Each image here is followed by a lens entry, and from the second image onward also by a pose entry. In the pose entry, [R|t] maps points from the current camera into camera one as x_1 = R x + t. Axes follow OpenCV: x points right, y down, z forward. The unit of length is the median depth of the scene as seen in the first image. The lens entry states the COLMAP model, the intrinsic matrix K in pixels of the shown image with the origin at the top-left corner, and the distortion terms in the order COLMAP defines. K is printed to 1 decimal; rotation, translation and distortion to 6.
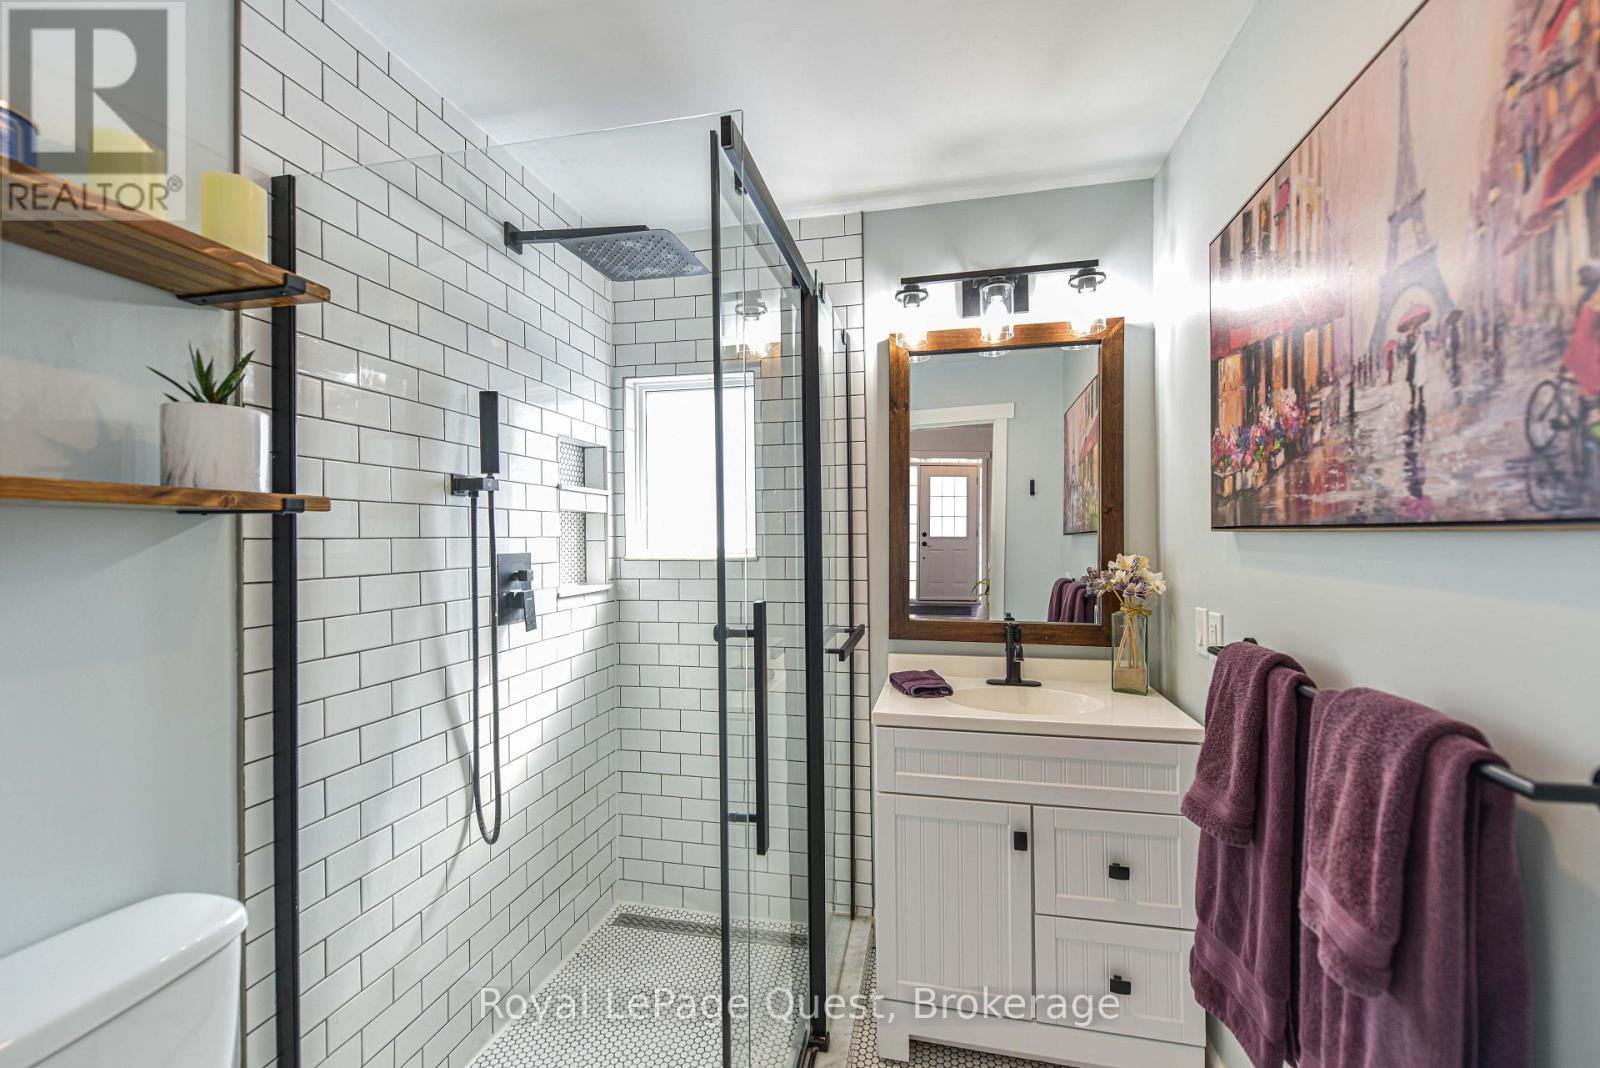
lens RADIAL K [[662.6, 0, 807.6], [0, 662.6, 542.6], [0, 0, 1]] dist [0.016890, -0.000314]
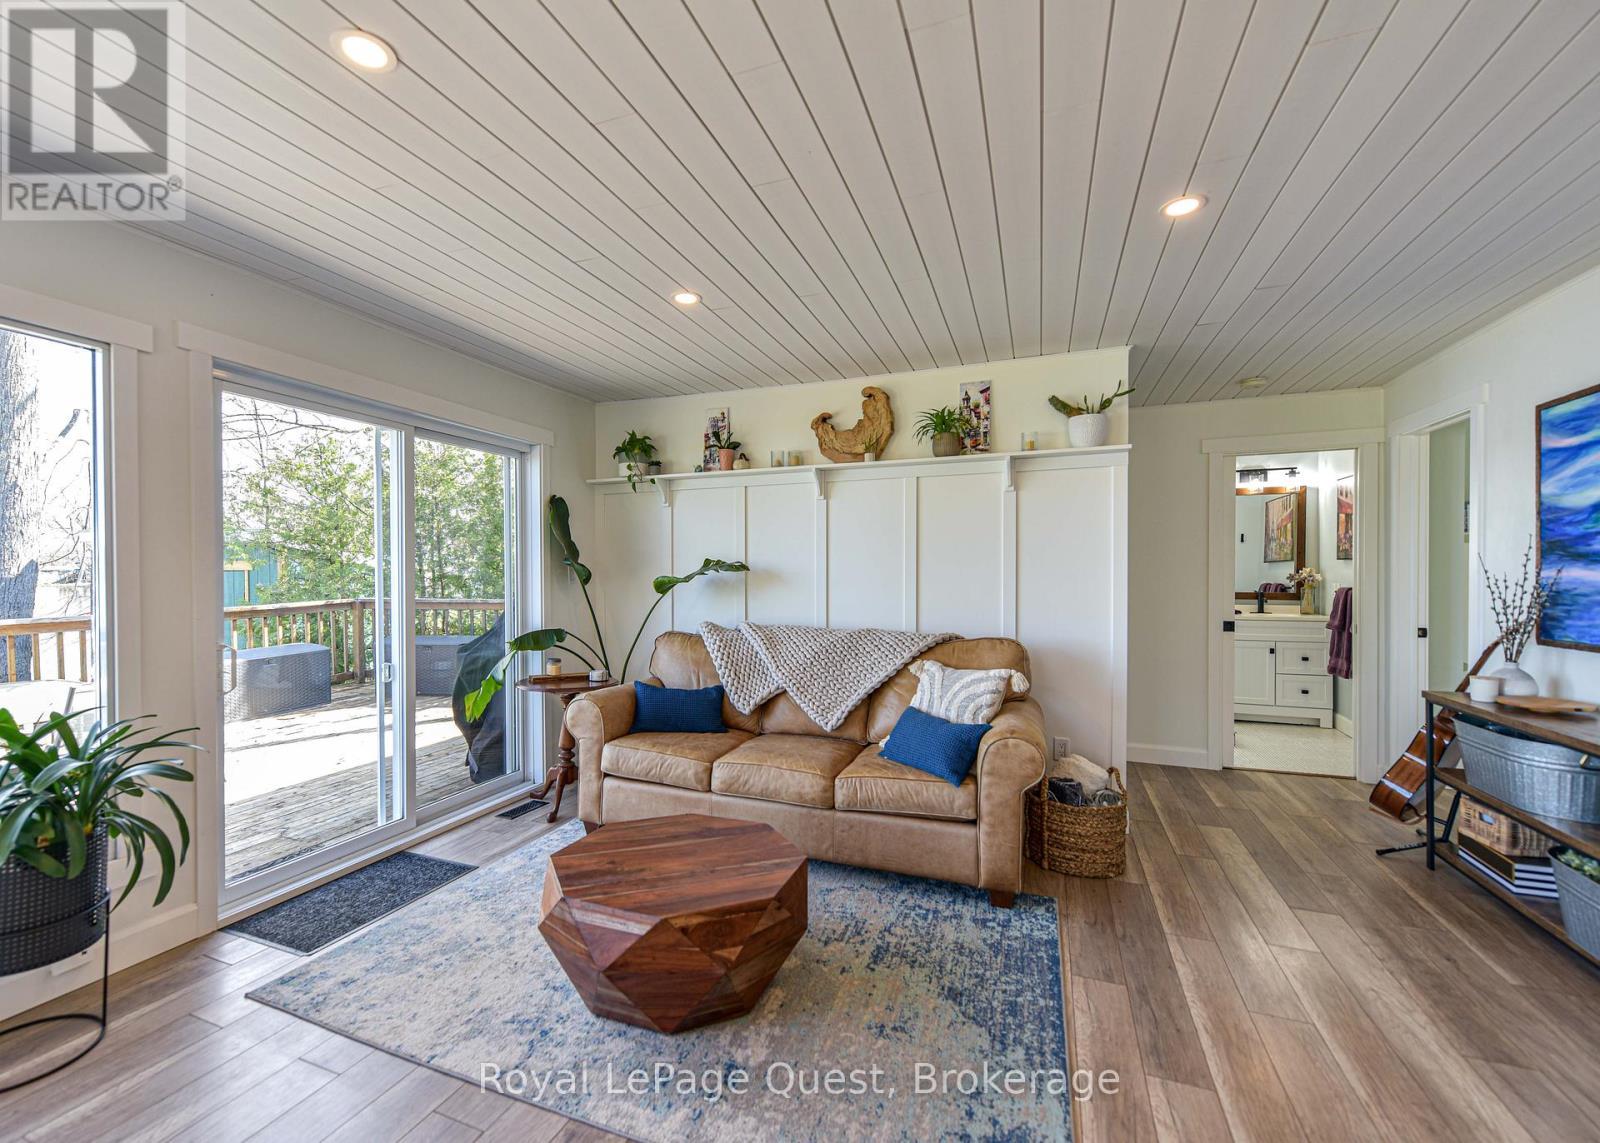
lens RADIAL K [[699.2, 0, 751.7], [0, 699.2, 583.2], [0, 0, 1]] dist [0.008275, -0.000904]
pose [[0.983432, 0.005234, -0.181200, -1.341840], [-0.002854, 0.999906, 0.013395, 0.050325], [0.181253, -0.012656, 0.983355, -2.448188]]
